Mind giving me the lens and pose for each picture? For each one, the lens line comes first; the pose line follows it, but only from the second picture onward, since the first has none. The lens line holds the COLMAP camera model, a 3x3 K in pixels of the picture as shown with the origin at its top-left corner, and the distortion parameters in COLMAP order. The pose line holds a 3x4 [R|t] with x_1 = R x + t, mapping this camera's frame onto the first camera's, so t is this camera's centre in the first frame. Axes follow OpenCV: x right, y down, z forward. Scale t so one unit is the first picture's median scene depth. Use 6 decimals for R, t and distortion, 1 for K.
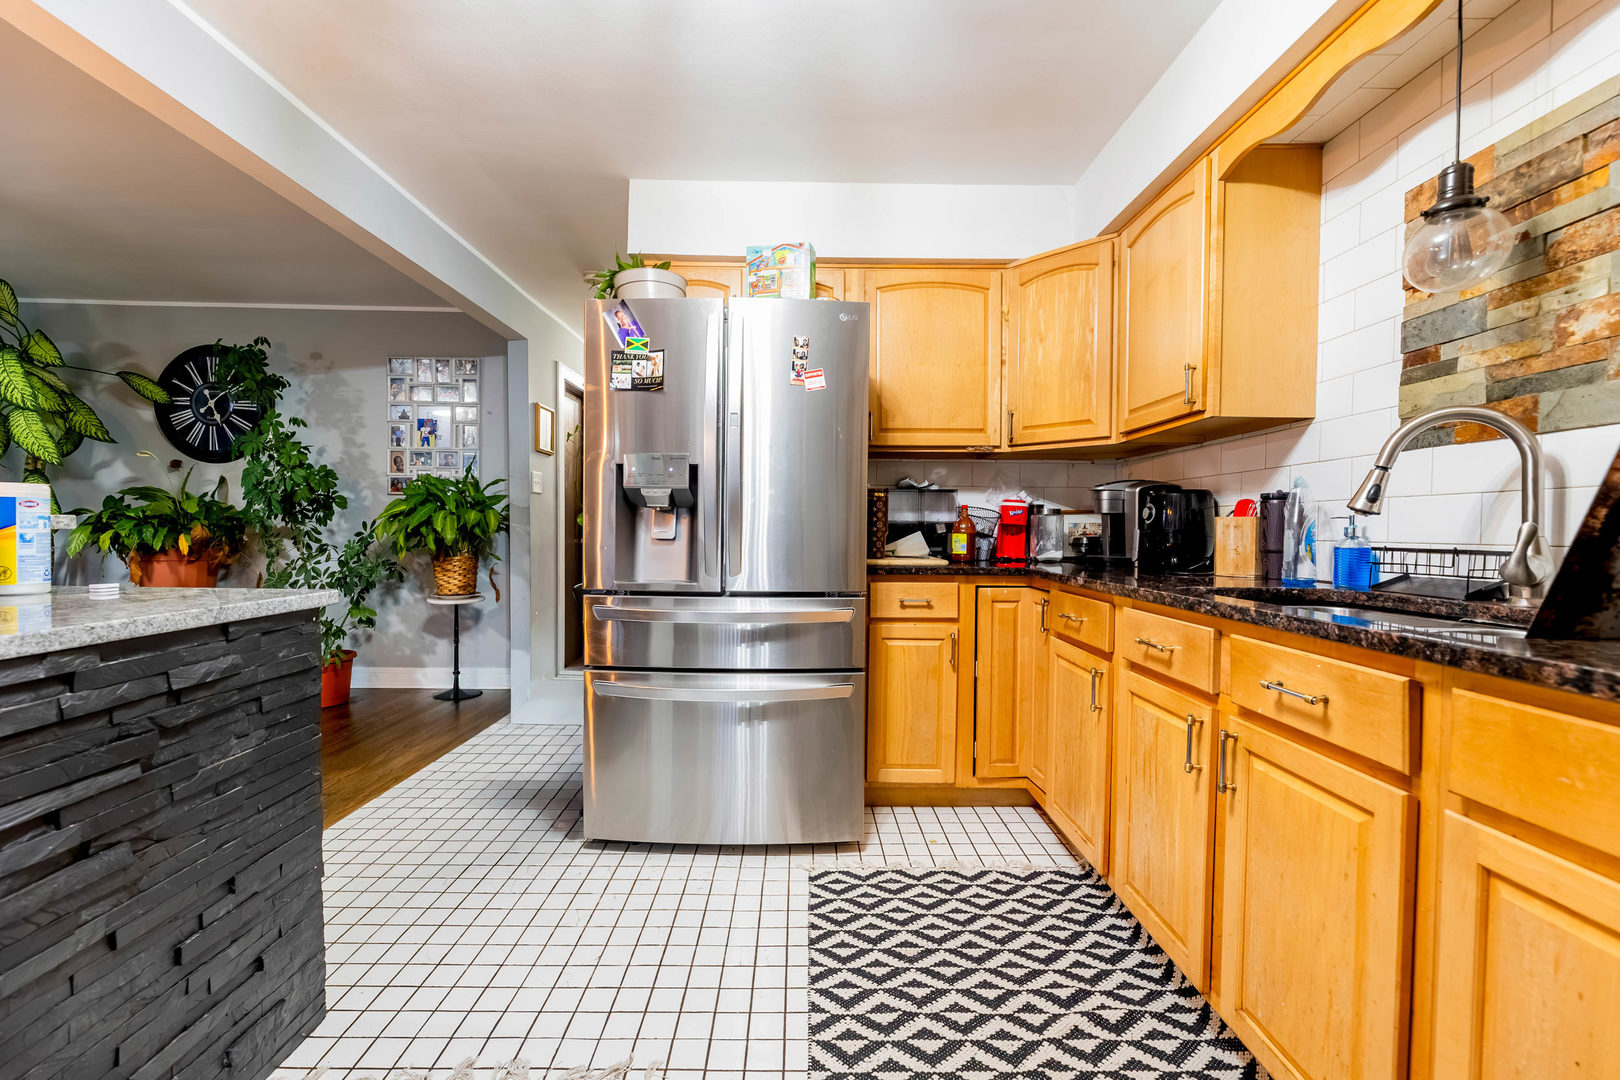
lens RADIAL K [[651.6, 0, 803.3], [0, 651.6, 541.8], [0, 0, 1]] dist [-0.001363, -0.000356]
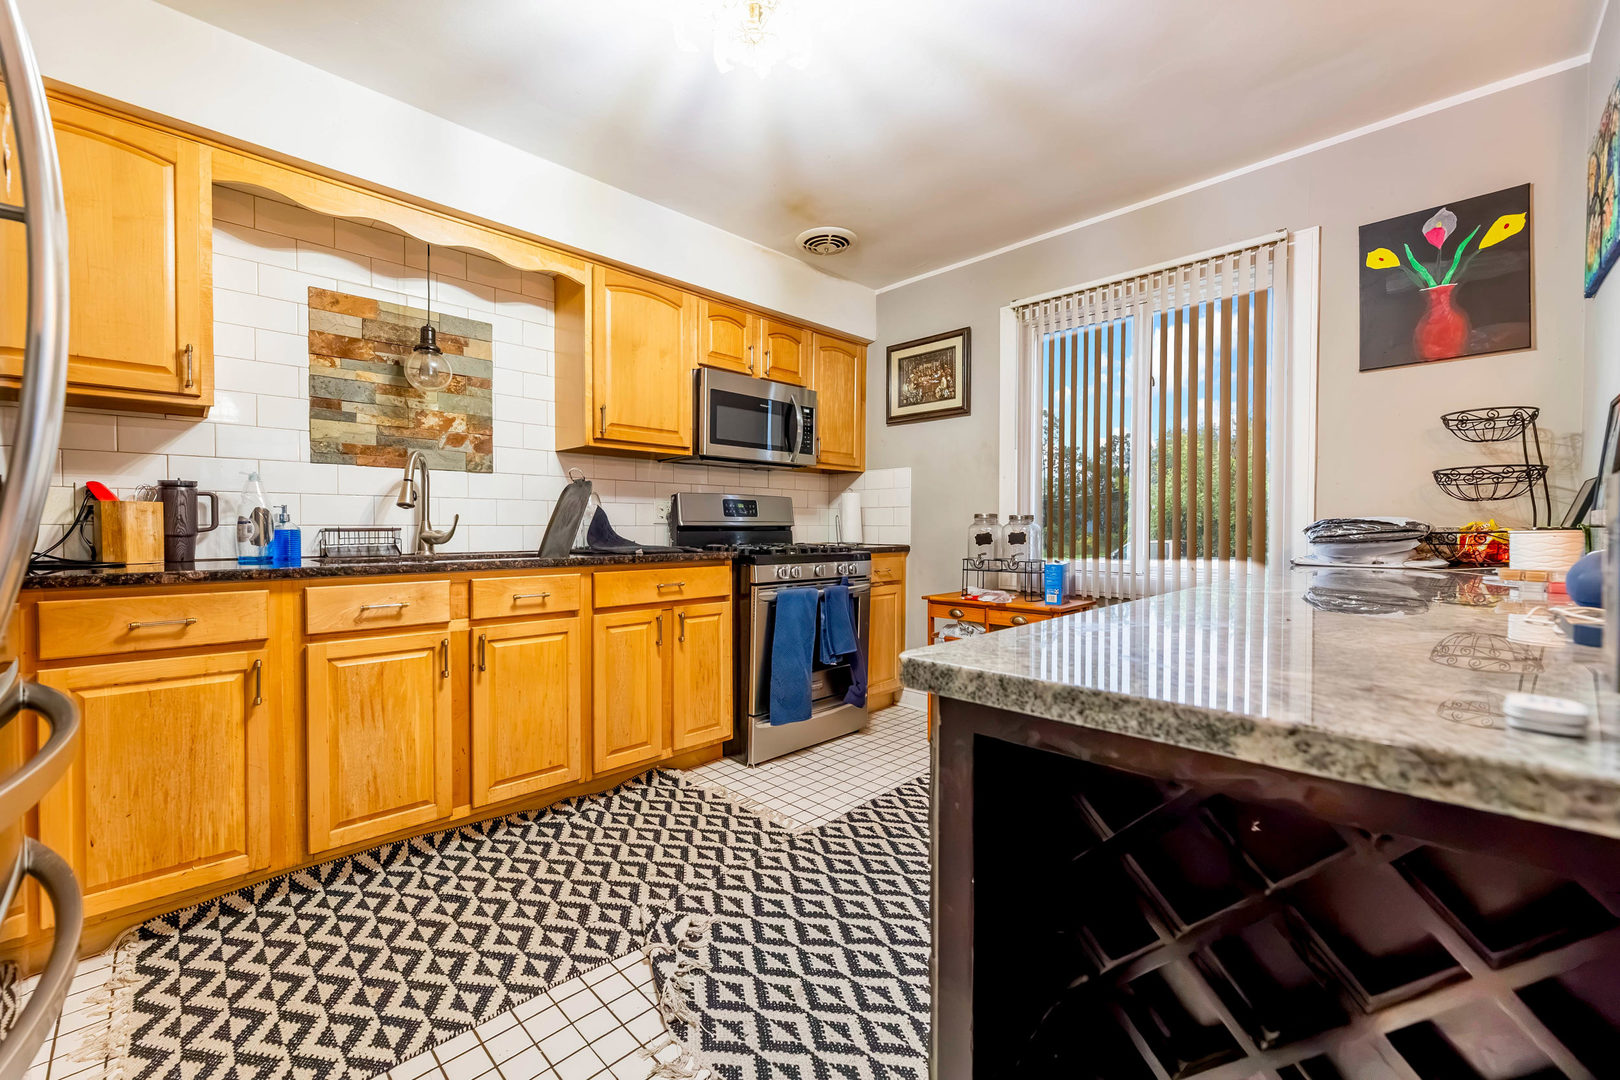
lens RADIAL K [[651.6, 0, 814.6], [0, 651.6, 537.8], [0, 0, 1]] dist [-0.001363, -0.000356]
pose [[-0.718675, -0.021963, 0.694999, -0.986060], [0.004054, 0.999352, 0.035773, -0.018840], [-0.695334, 0.028526, -0.718120, 1.368712]]
